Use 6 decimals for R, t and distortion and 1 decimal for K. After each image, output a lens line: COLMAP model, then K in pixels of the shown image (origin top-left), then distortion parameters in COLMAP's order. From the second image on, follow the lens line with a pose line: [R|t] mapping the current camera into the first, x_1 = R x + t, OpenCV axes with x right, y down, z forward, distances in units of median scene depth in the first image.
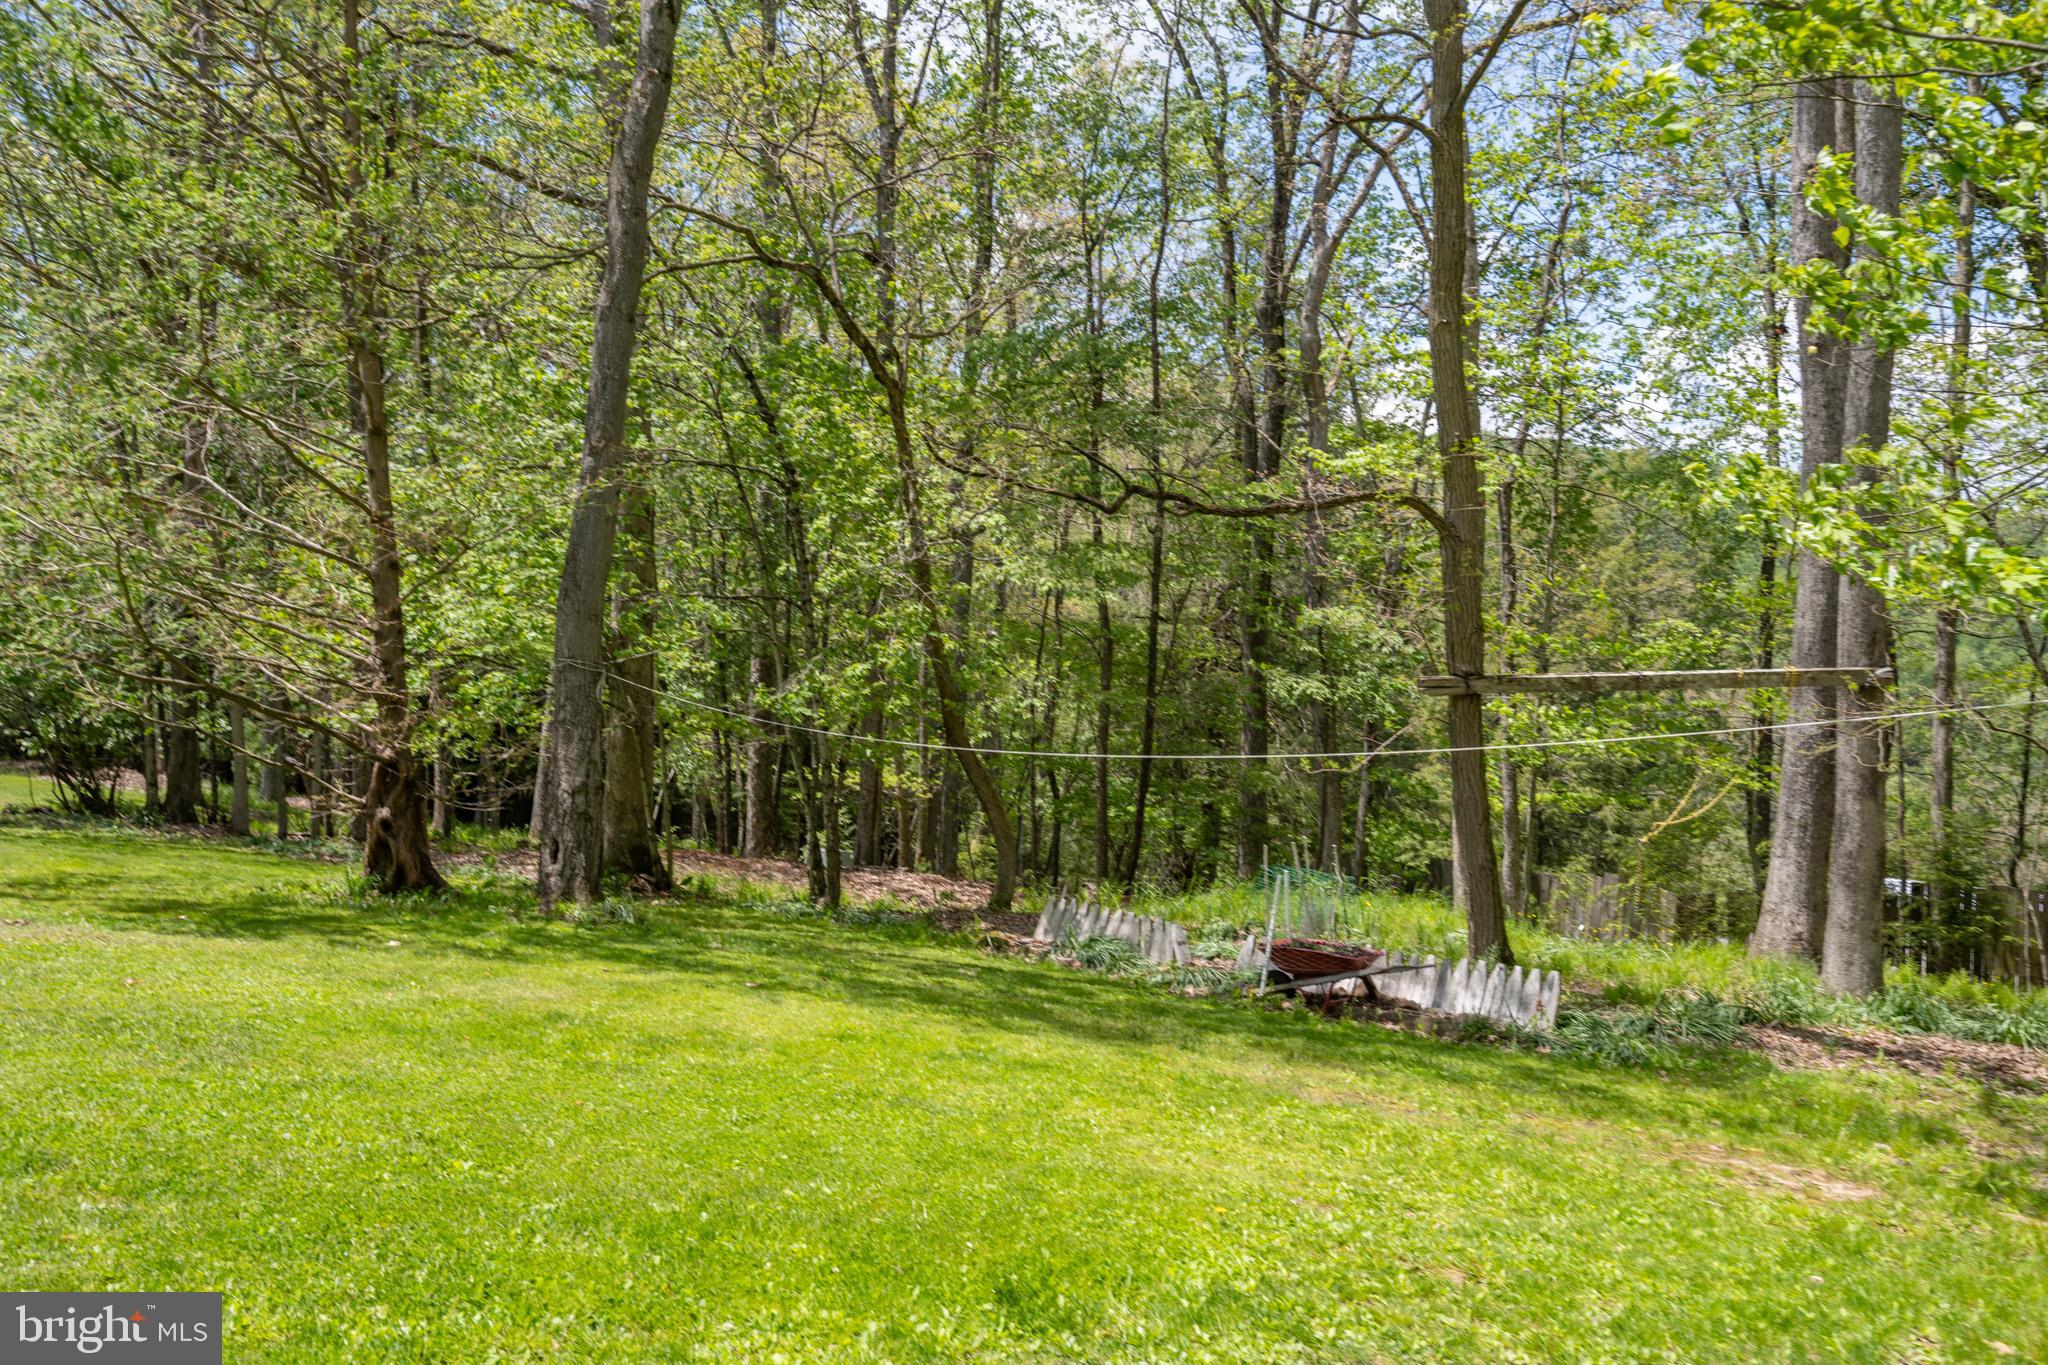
lens RADIAL K [[1859.3, 0, 1020.8], [0, 1859.3, 675.3], [0, 0, 1]] dist [-0.001159, -0.009070]
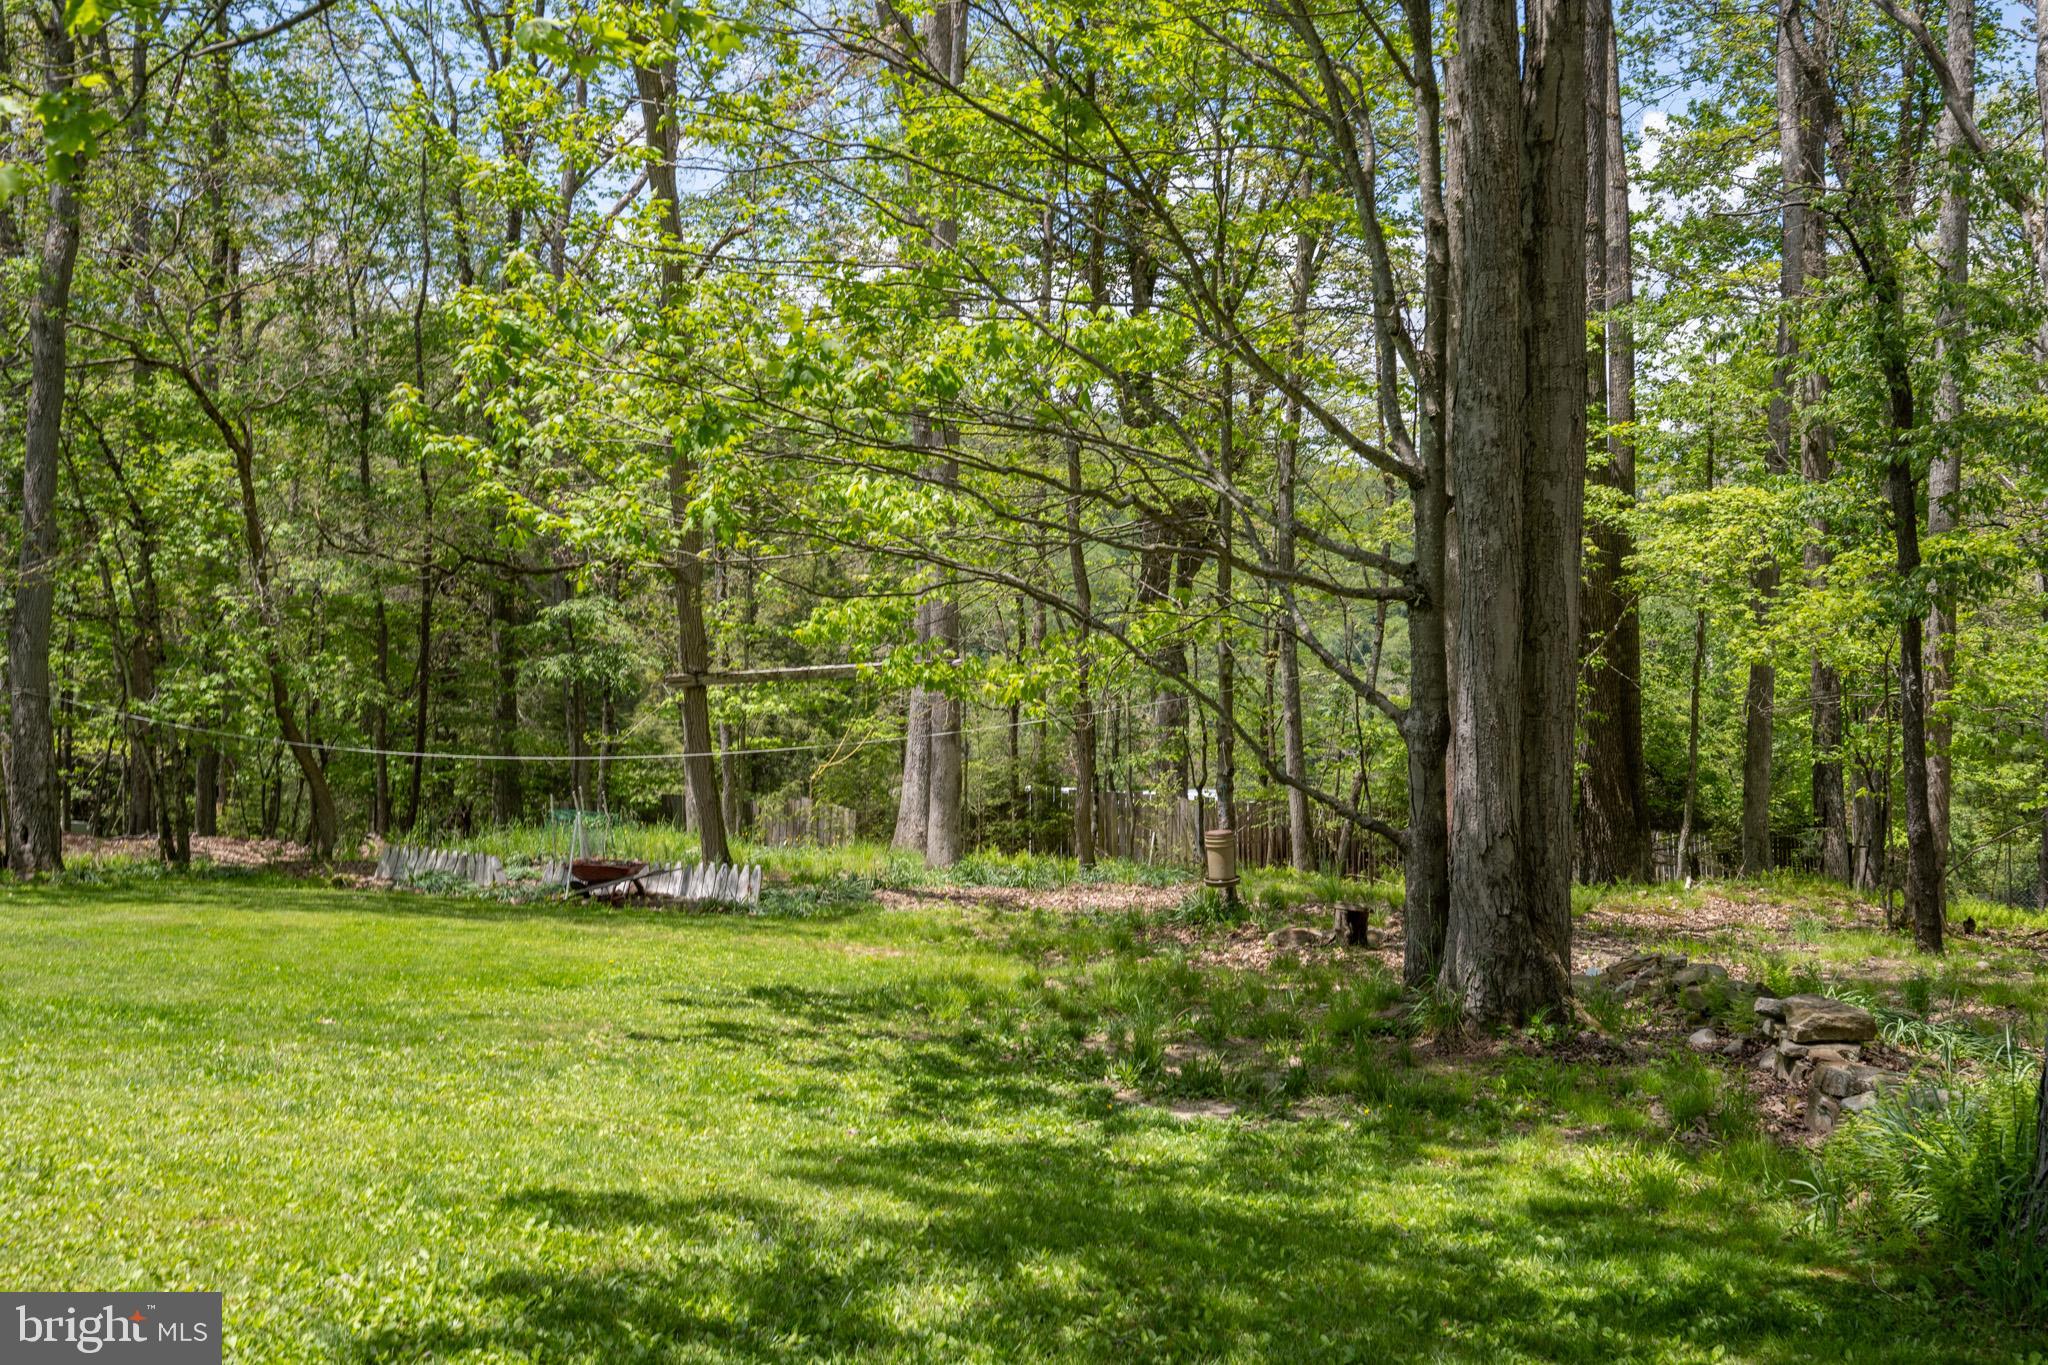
lens RADIAL K [[1859.3, 0, 1026.4], [0, 1859.3, 676.4], [0, 0, 1]] dist [-0.001159, -0.009070]
pose [[0.913344, -0.036046, 0.405591, -0.126014], [0.021190, 0.998932, 0.041061, -0.055222], [-0.406637, -0.028908, 0.913132, -0.480105]]
